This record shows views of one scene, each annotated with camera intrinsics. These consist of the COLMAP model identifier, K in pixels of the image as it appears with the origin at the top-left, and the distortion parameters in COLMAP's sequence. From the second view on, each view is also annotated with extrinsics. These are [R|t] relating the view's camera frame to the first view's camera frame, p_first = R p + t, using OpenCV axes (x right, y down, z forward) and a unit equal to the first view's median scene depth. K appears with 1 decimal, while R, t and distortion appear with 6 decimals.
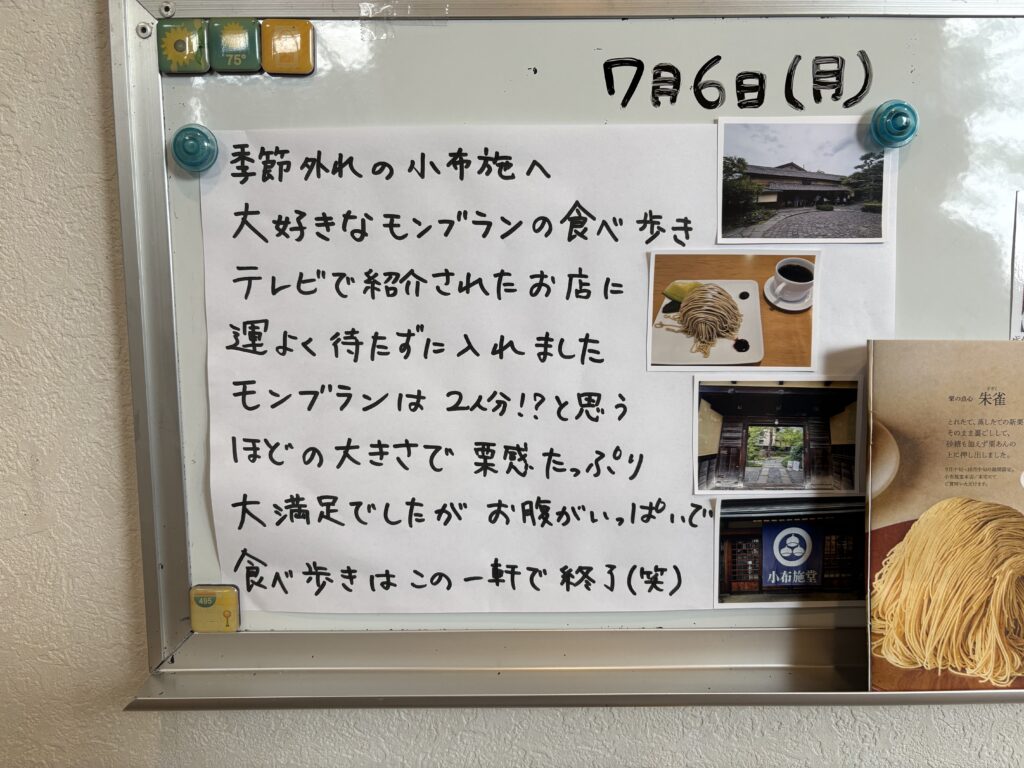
lens RADIAL K [[781.4, 0, 514.6], [0, 781.4, 383.6], [0, 0, 1]] dist [0.014853, -0.042767]
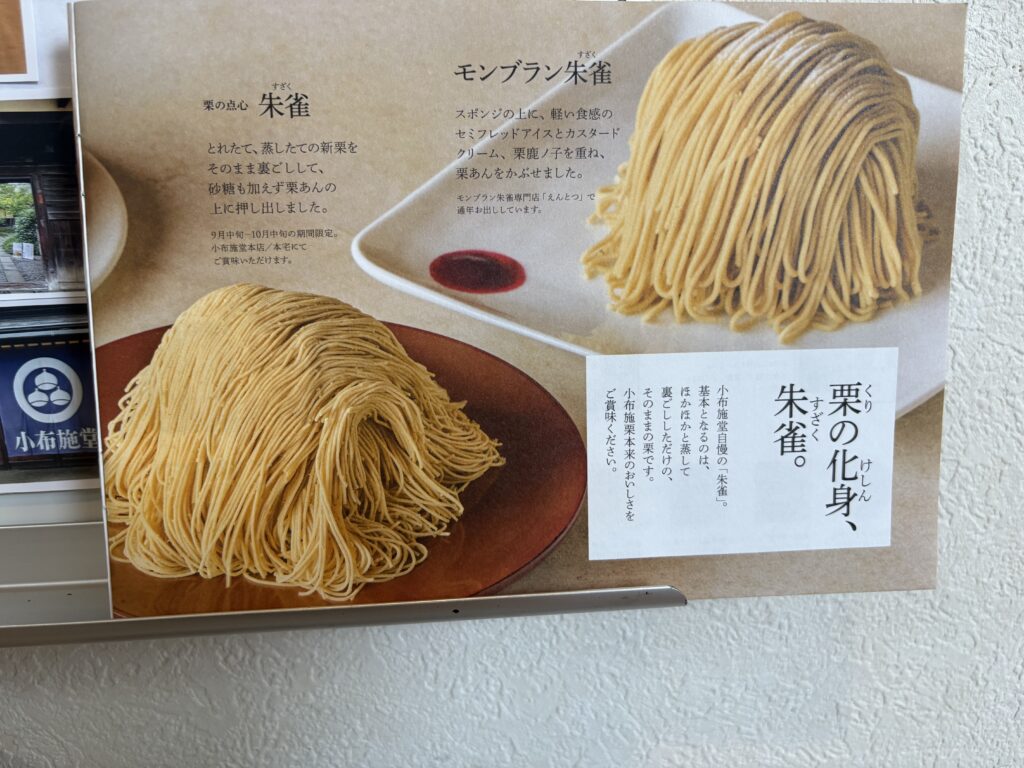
lens RADIAL K [[781.4, 0, 516.0], [0, 781.4, 384.5], [0, 0, 1]] dist [0.014853, -0.042767]
pose [[0.996243, -0.036949, 0.078325, 0.719223], [0.028547, 0.993978, 0.105798, 0.162902], [-0.081762, -0.103164, 0.991298, 0.405283]]
